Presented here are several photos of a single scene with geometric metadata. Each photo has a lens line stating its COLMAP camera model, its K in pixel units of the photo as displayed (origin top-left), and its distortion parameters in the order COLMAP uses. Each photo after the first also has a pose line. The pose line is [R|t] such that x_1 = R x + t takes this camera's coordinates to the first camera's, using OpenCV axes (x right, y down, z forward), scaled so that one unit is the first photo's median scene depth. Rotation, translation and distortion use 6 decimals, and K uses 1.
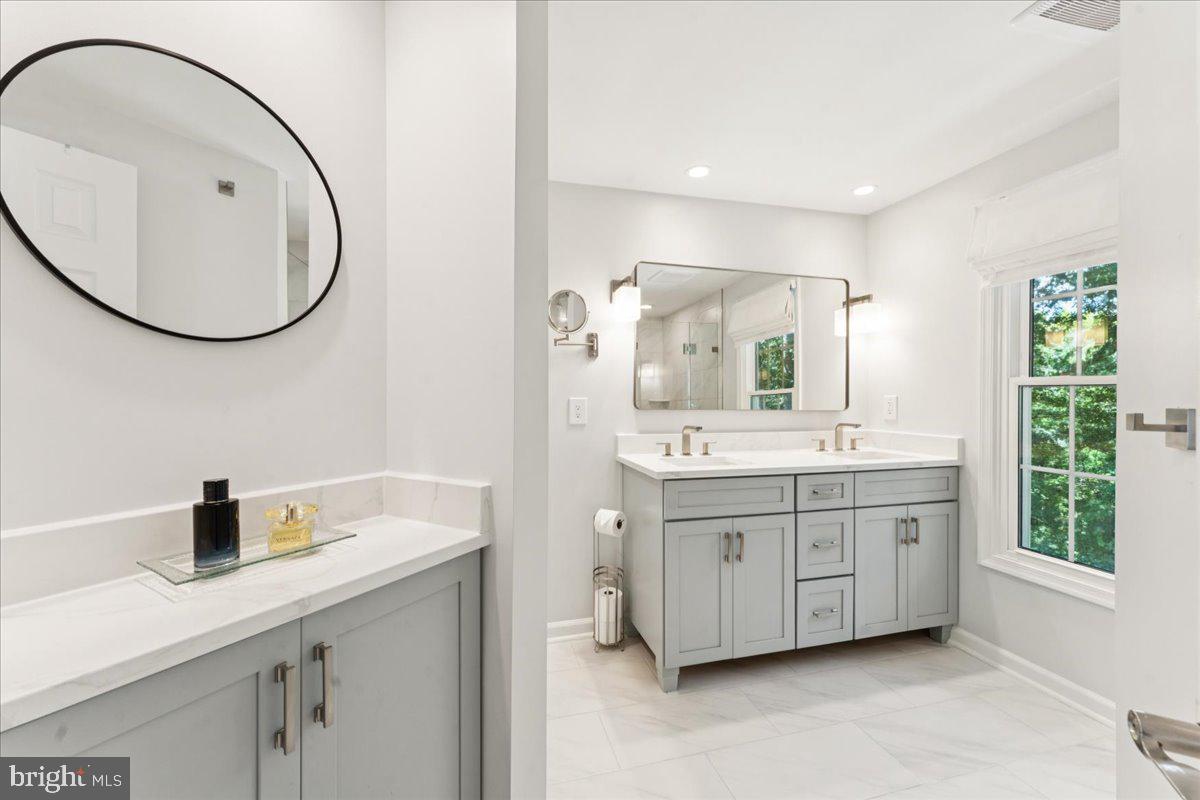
lens RADIAL K [[499.7, 0, 596.6], [0, 499.7, 379.6], [0, 0, 1]] dist [0.001910, 0.000086]
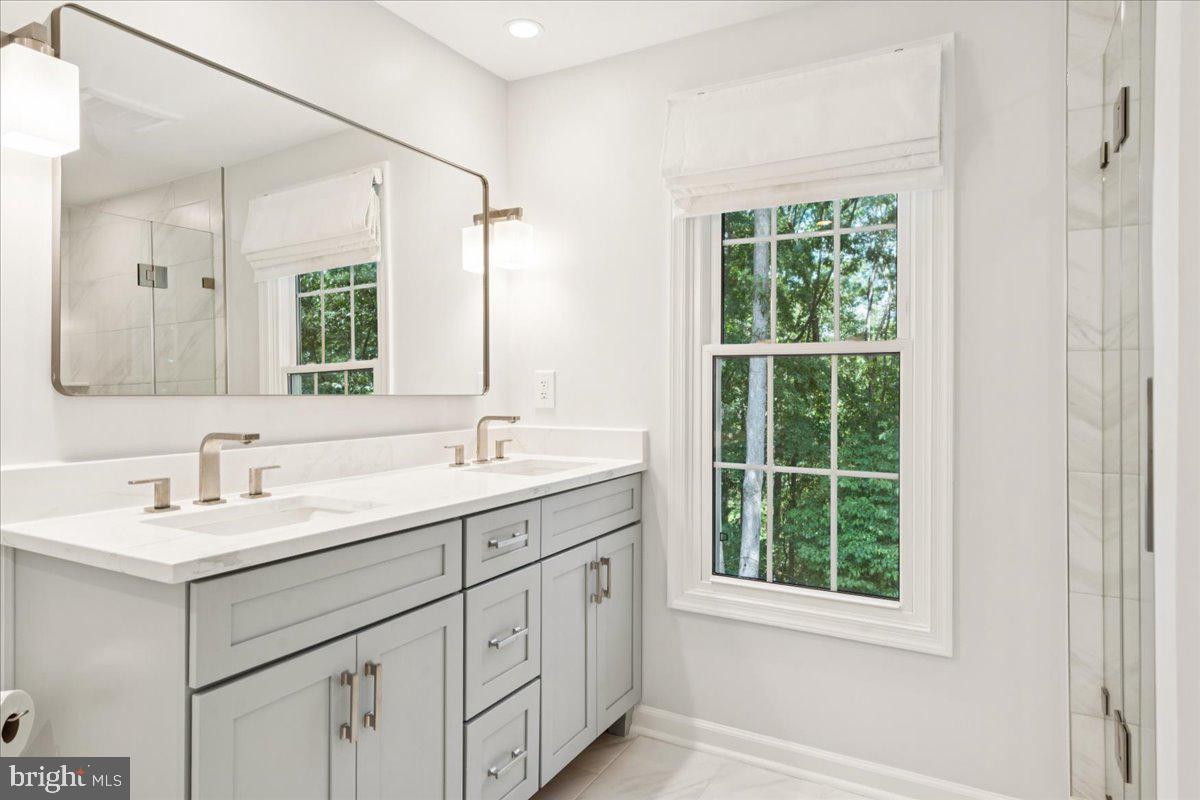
lens RADIAL K [[719.5, 0, 596.9], [0, 719.5, 386.7], [0, 0, 1]] dist [0.022116, 0.000245]
pose [[0.696109, -0.003474, 0.717928, -0.034692], [-0.022740, 0.999380, 0.026884, 0.030243], [-0.717576, -0.035040, 0.695598, 0.356016]]
